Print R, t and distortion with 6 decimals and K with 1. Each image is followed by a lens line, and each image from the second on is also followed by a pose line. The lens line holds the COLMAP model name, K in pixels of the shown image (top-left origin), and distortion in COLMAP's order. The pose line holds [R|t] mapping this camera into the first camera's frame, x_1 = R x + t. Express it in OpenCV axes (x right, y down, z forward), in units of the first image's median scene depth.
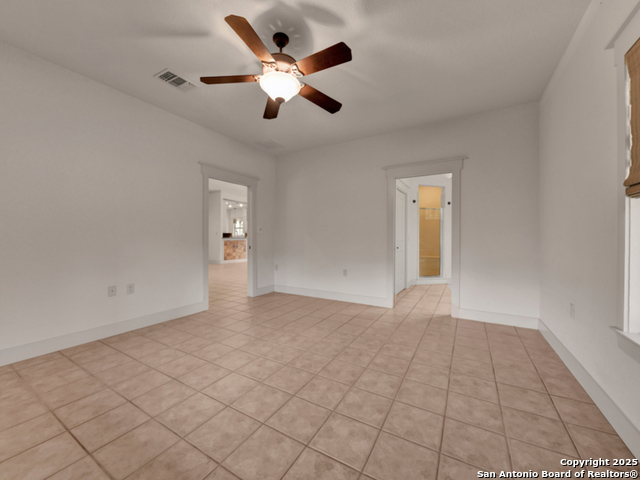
lens RADIAL K [[249.1, 0, 320.9], [0, 249.1, 236.6], [0, 0, 1]] dist [0.001487, -0.003930]
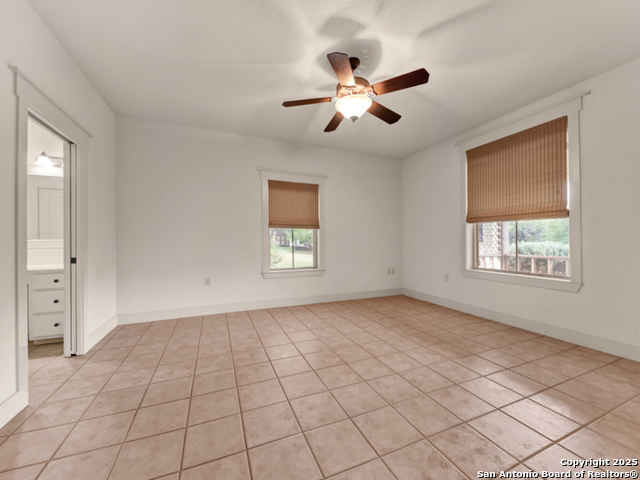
lens RADIAL K [[249.1, 0, 320.9], [0, 249.1, 236.6], [0, 0, 1]] dist [0.001487, -0.003930]
pose [[-0.796077, 0.007956, 0.605143, -0.721008], [-0.000805, 0.999899, -0.014205, 0.007664], [-0.605195, -0.011795, -0.795990, 1.991769]]
